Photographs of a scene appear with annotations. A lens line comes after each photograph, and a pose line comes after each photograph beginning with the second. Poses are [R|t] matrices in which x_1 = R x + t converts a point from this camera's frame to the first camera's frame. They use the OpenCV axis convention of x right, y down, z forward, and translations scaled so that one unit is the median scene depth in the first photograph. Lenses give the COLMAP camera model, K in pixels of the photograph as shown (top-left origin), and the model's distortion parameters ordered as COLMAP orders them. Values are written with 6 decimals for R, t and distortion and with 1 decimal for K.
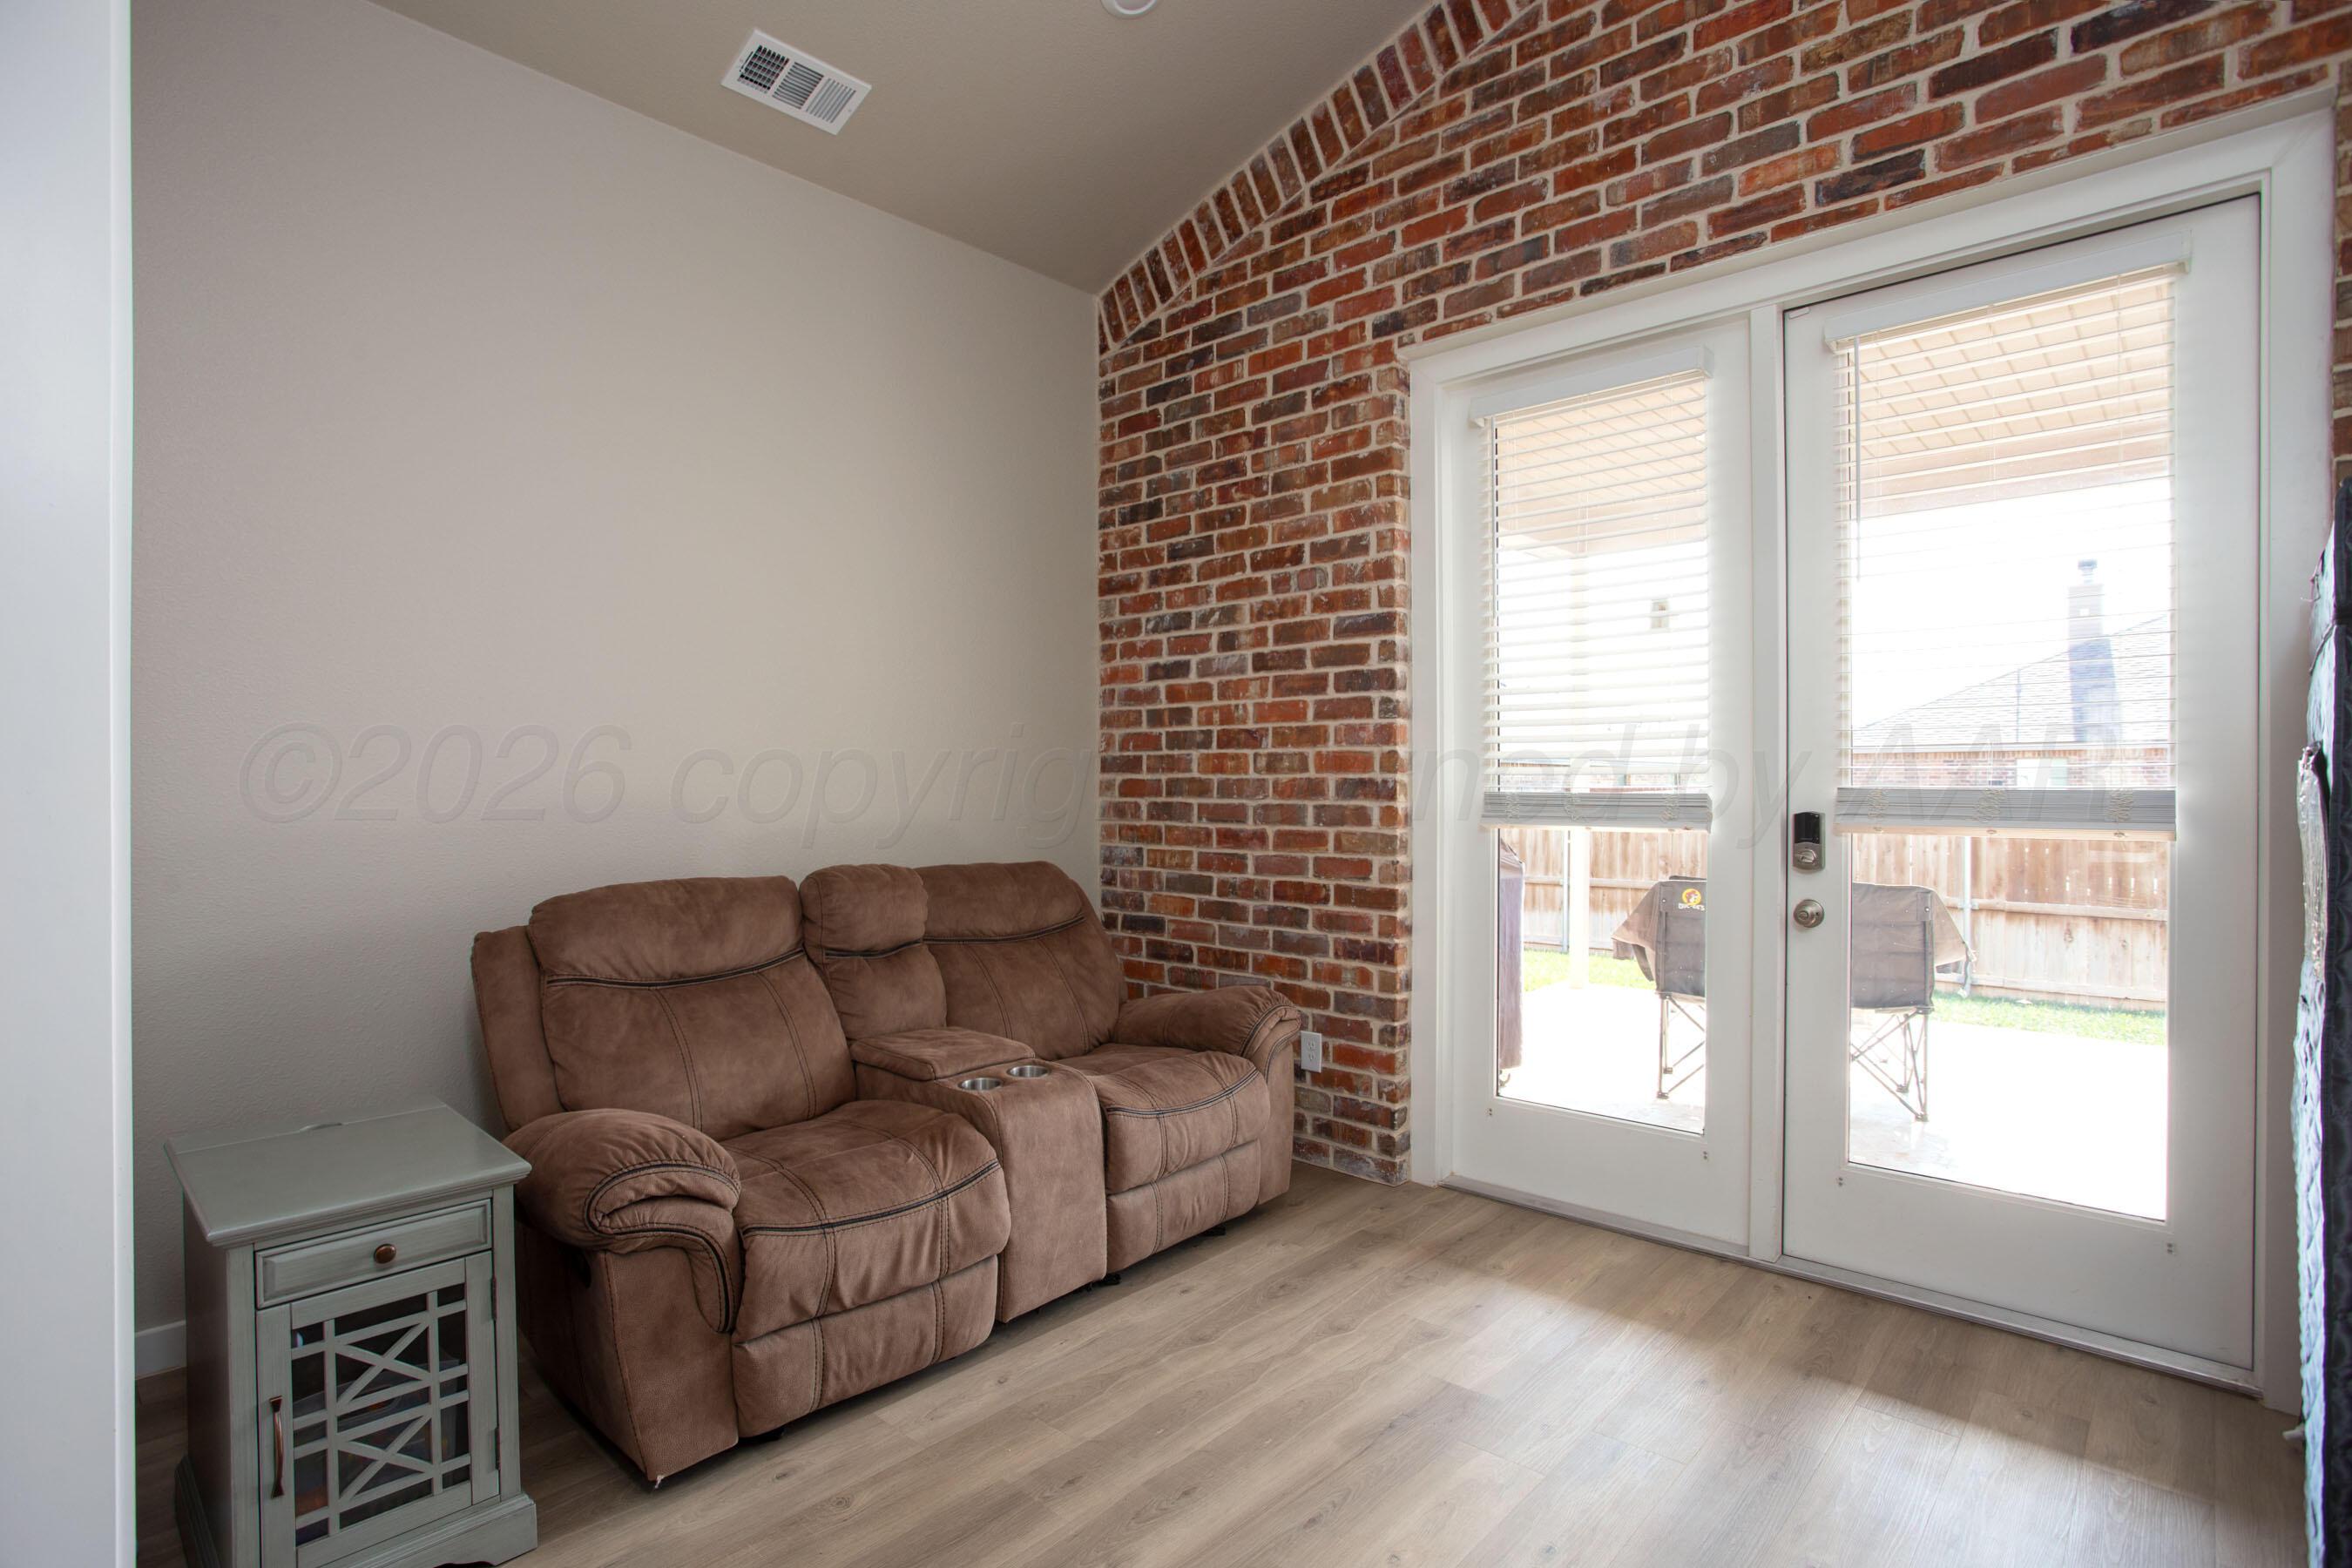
lens RADIAL K [[1177.9, 0, 1176.0], [0, 1177.9, 784.0], [0, 0, 1]] dist [-0.060979, 0.023994]
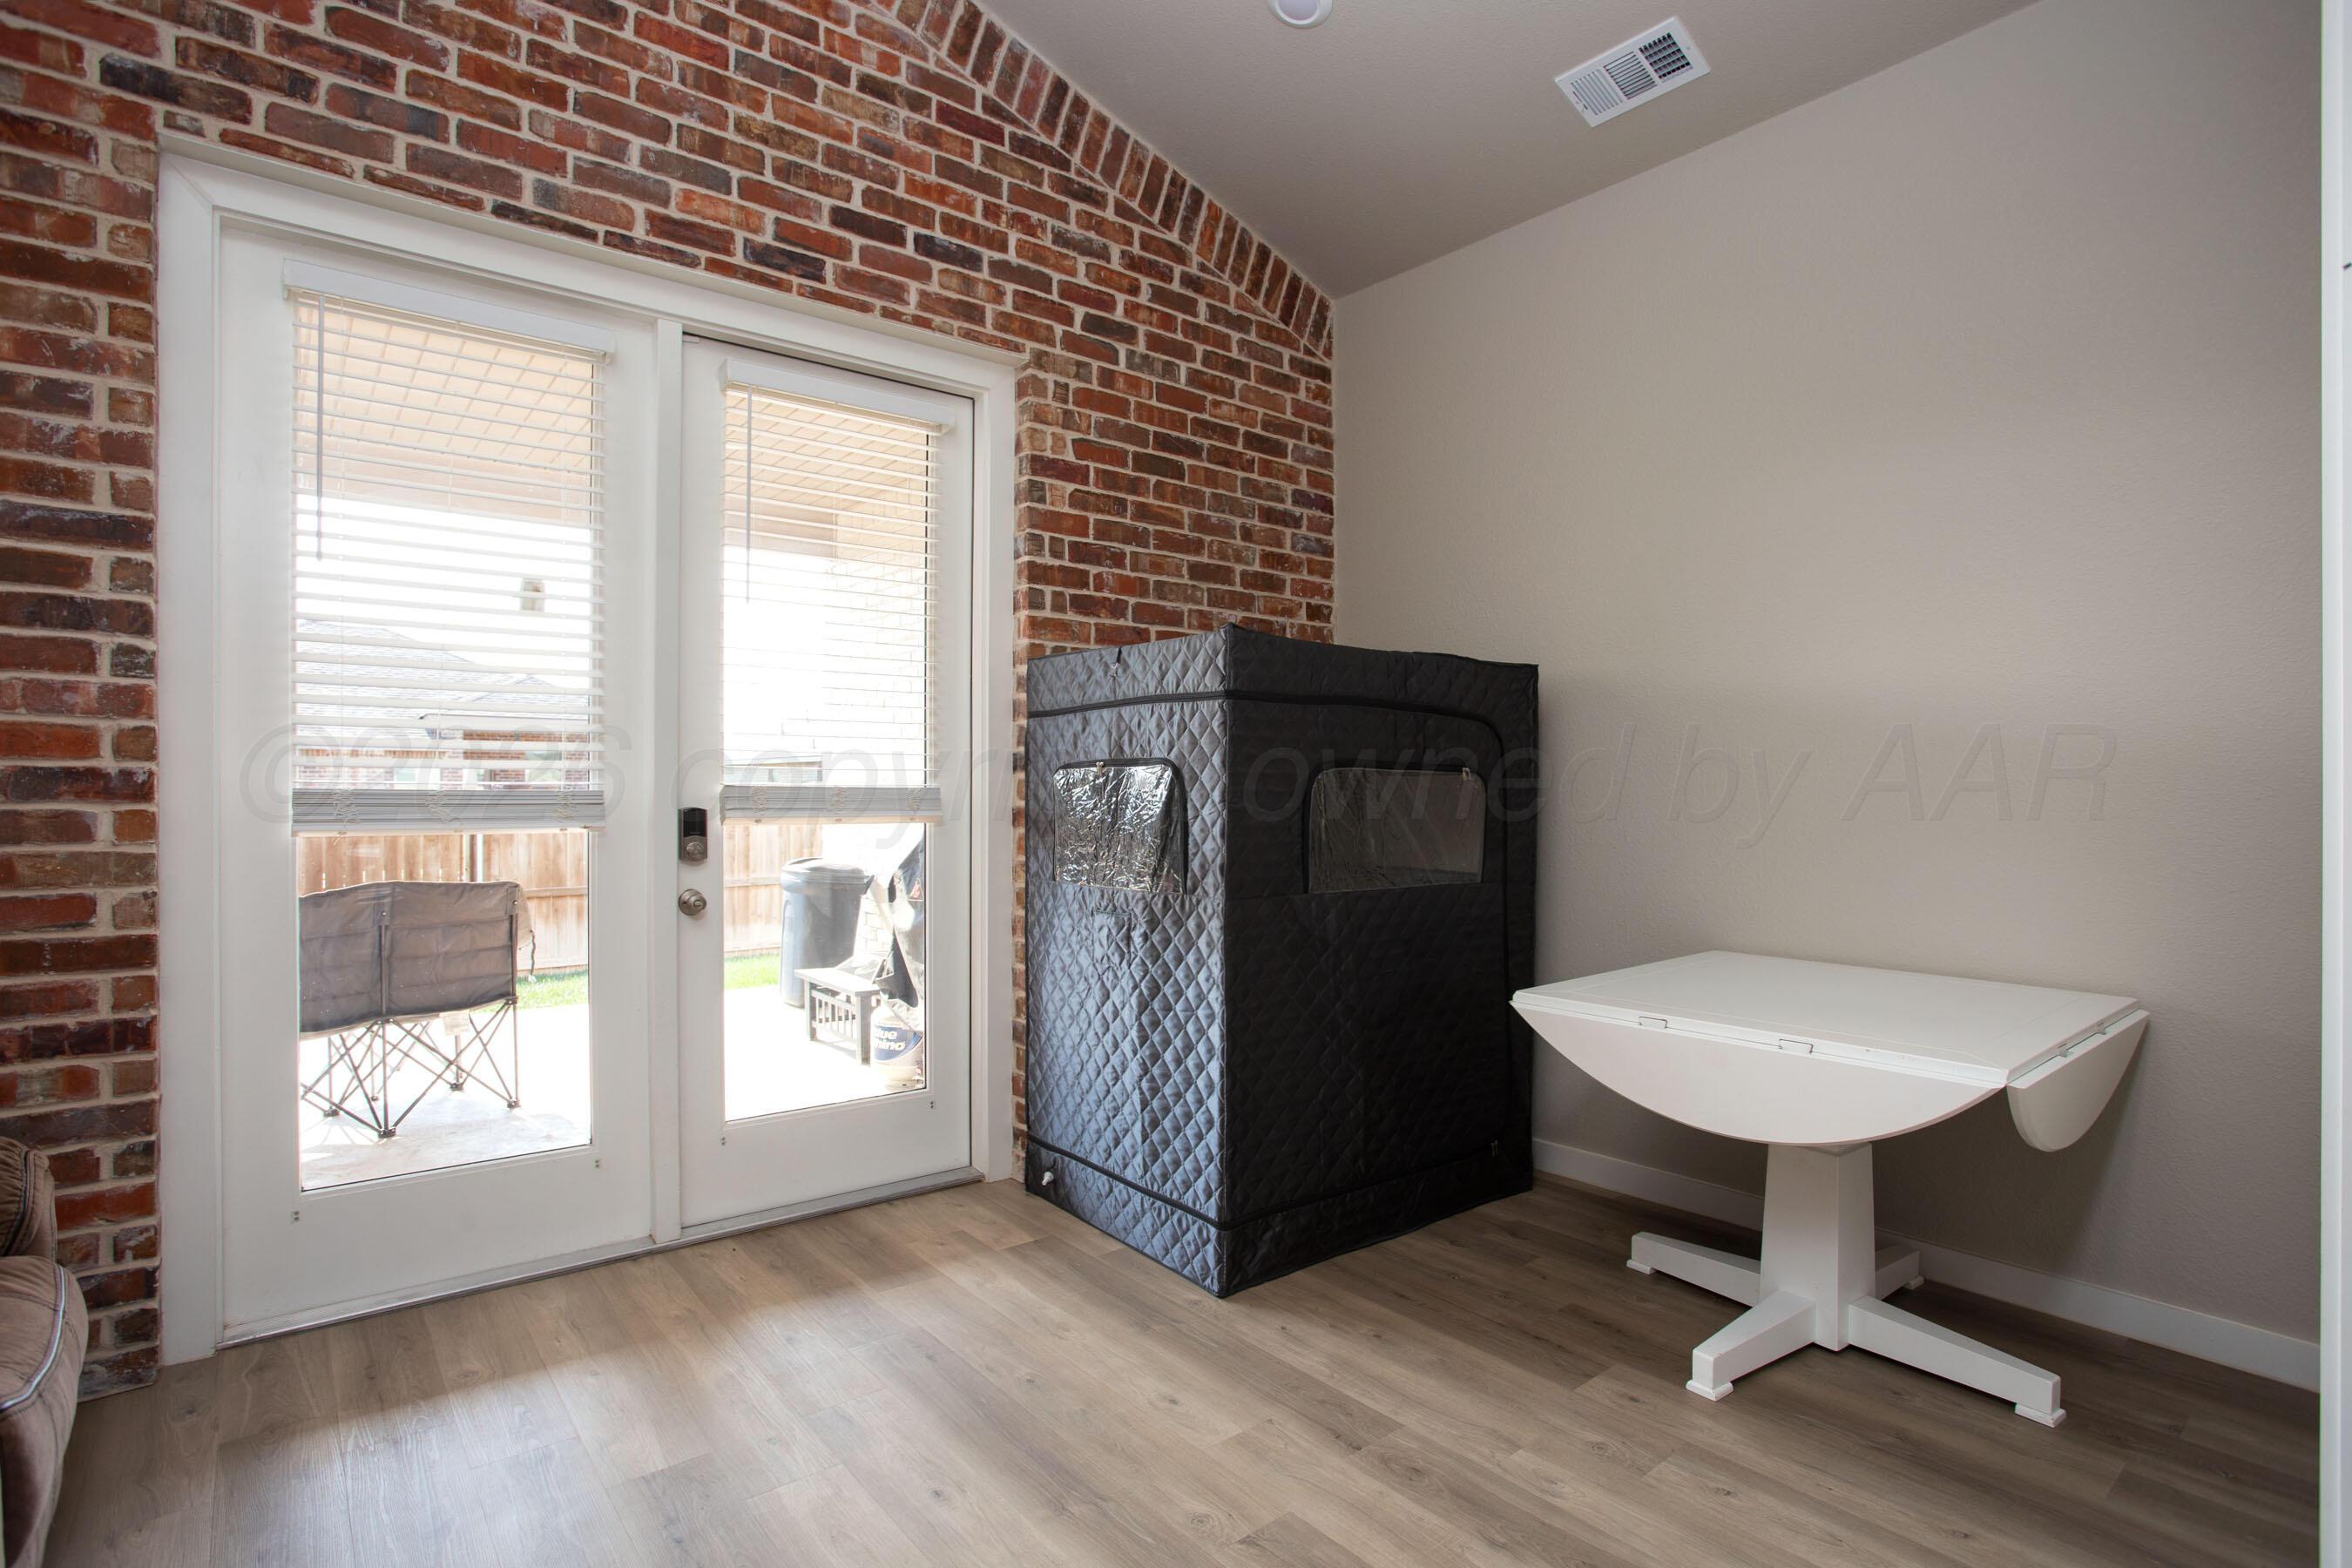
lens RADIAL K [[1177.9, 0, 1176.0], [0, 1177.9, 784.0], [0, 0, 1]] dist [-0.060979, 0.023994]
pose [[0.126947, 0.004693, 0.991898, -0.437857], [-0.003558, 0.999985, -0.004276, 0.005192], [-0.991903, -0.002987, 0.126961, 0.392764]]
